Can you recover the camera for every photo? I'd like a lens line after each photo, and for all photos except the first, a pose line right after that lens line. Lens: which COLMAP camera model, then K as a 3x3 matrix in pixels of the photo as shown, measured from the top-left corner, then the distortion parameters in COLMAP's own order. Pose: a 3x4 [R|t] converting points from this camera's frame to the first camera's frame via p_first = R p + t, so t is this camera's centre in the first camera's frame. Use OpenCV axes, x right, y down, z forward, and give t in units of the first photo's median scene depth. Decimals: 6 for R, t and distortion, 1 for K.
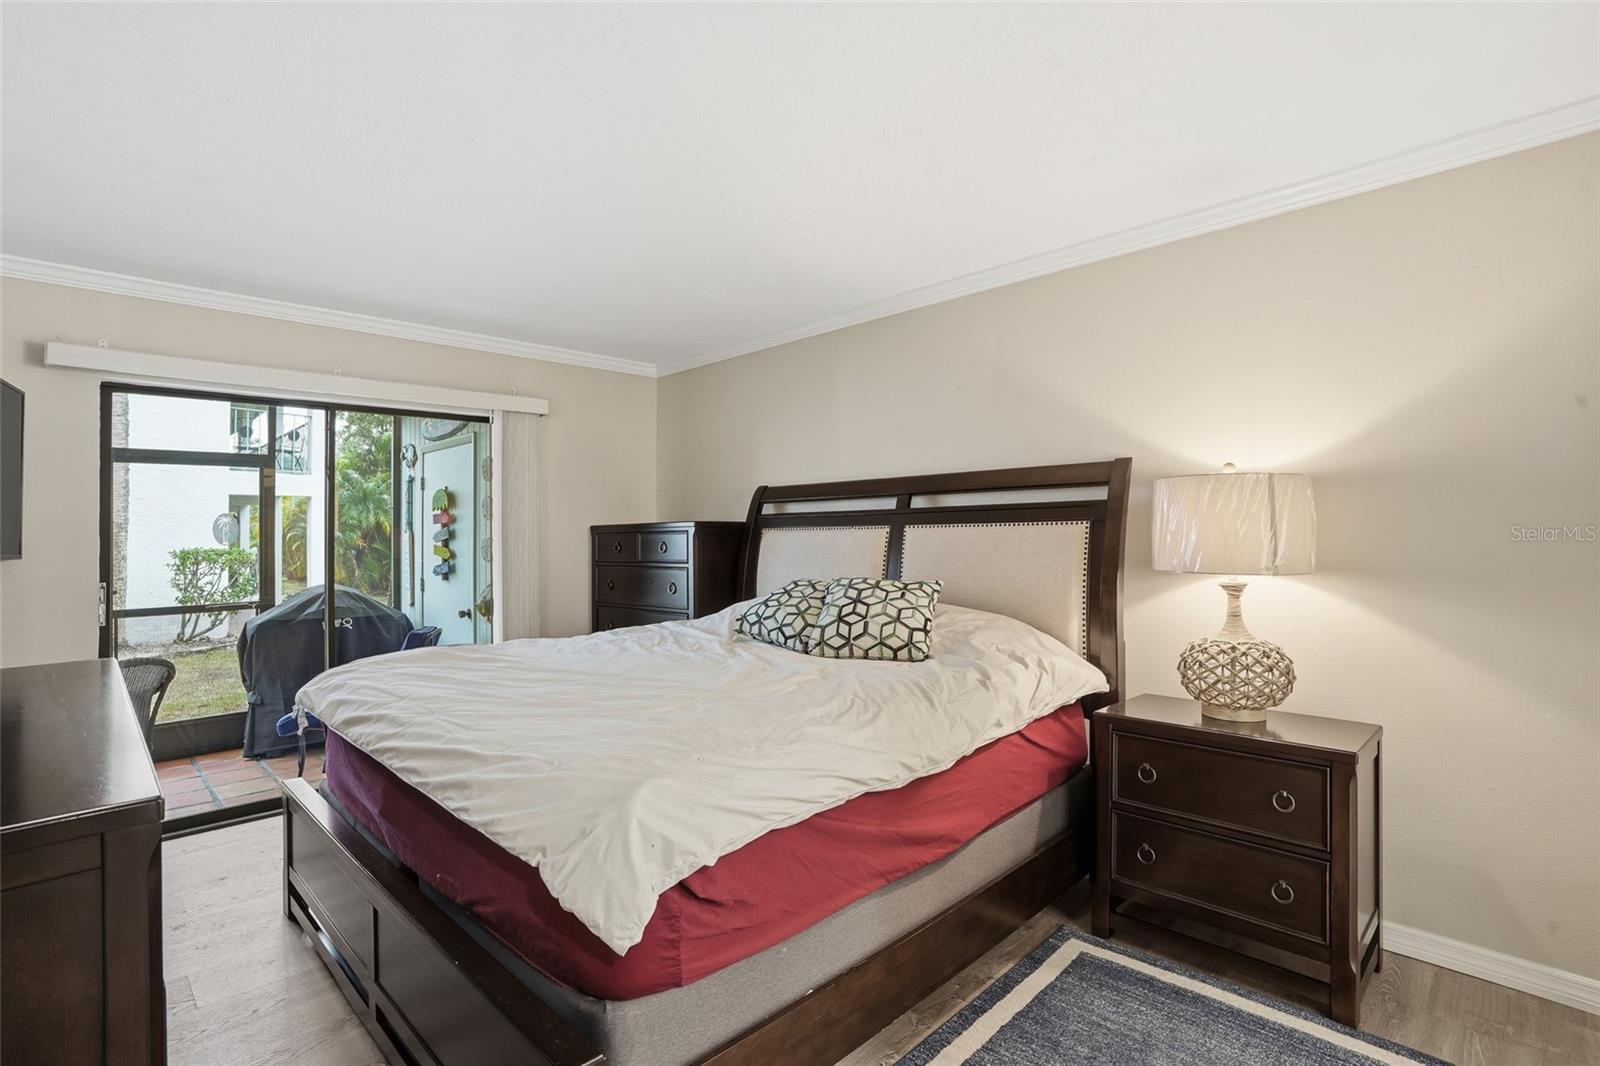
lens RADIAL K [[752.8, 0, 797.6], [0, 752.8, 529.5], [0, 0, 1]] dist [-0.046062, 0.017386]
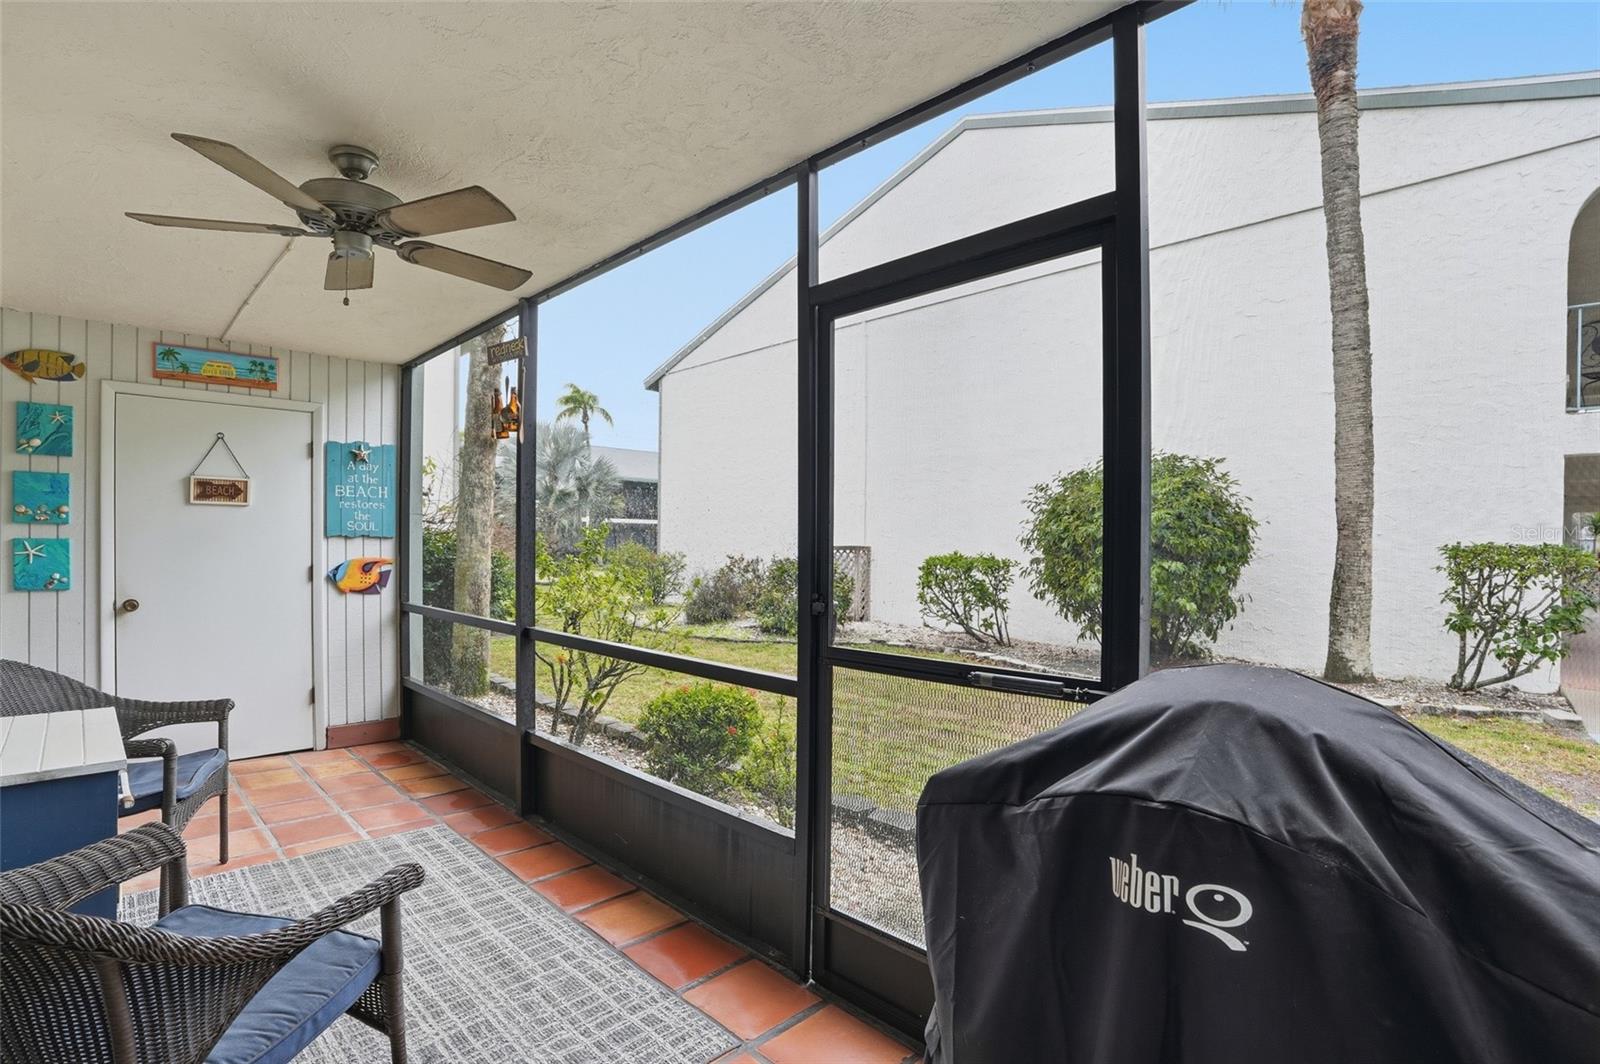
lens RADIAL K [[752.8, 0, 803.7], [0, 752.8, 540.3], [0, 0, 1]] dist [-0.046062, 0.017386]
pose [[0.011878, 0.012109, -0.999856, -0.510383], [-0.004802, 0.999916, 0.012053, 0.039920], [0.999918, 0.004658, 0.011935, 1.065821]]
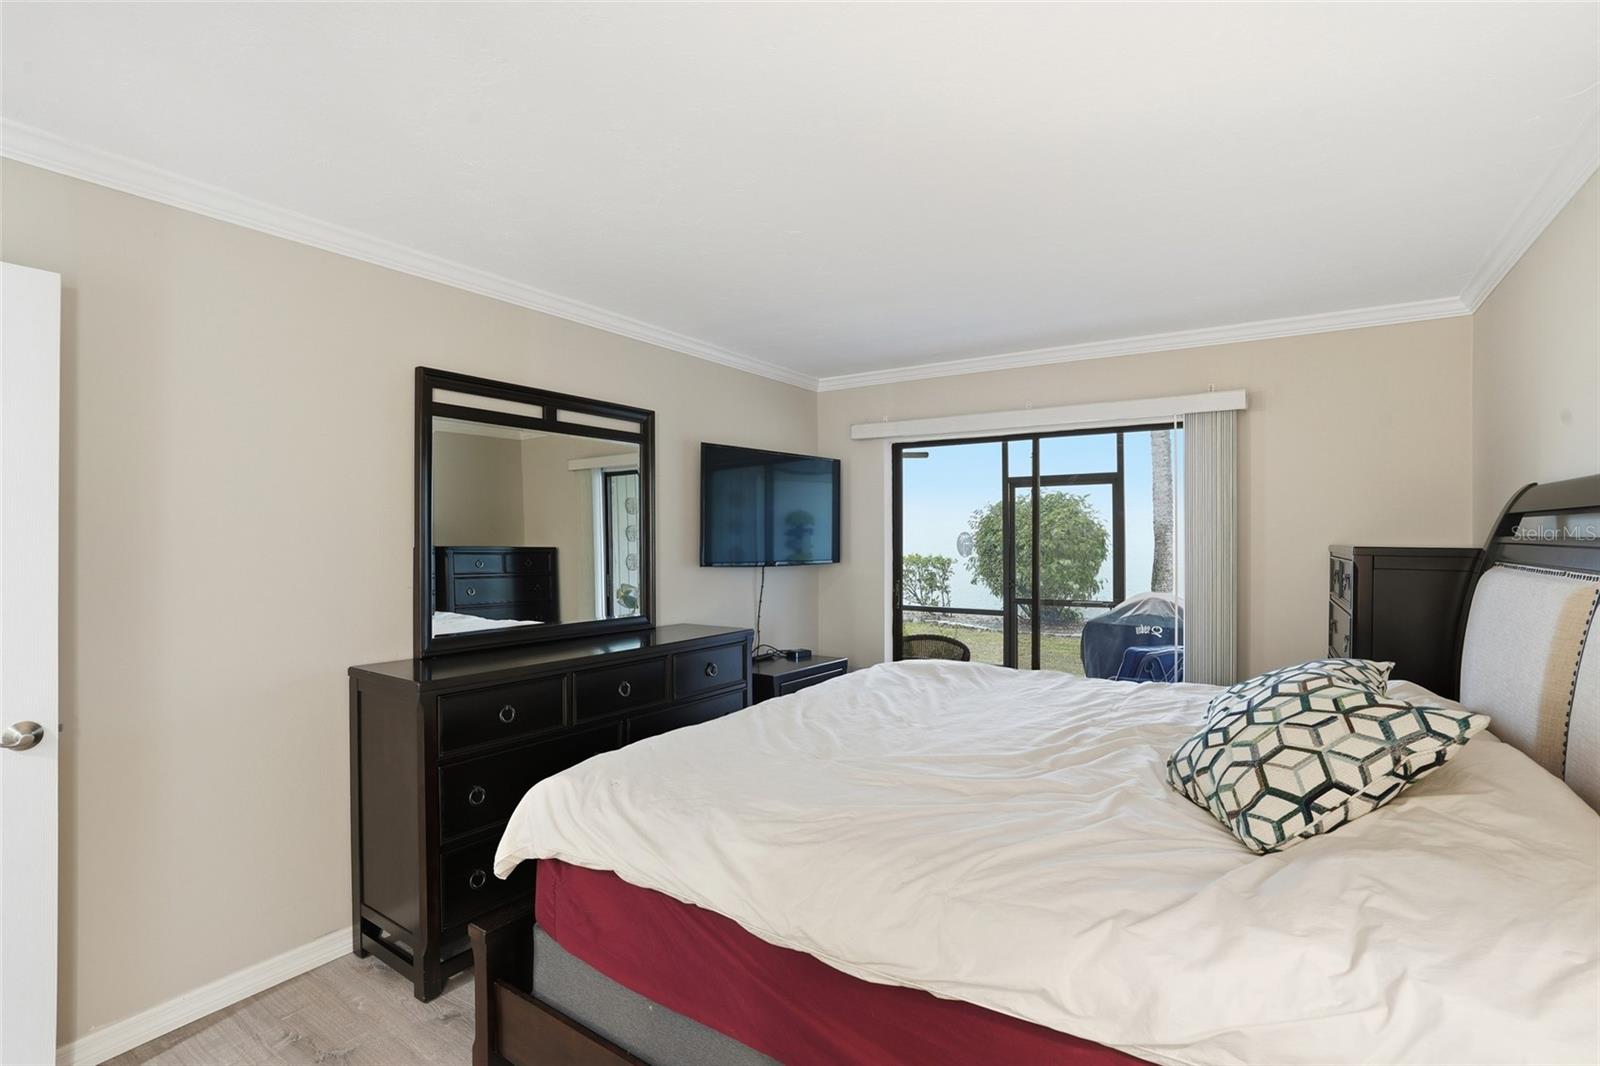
lens RADIAL K [[752.8, 0, 786.2], [0, 752.8, 528.6], [0, 0, 1]] dist [-0.046062, 0.017386]
pose [[0.194631, 0.004313, -0.980867, 0.355395], [0.004576, 0.999975, 0.005305, -0.030323], [0.980866, -0.005521, 0.194607, 0.359273]]
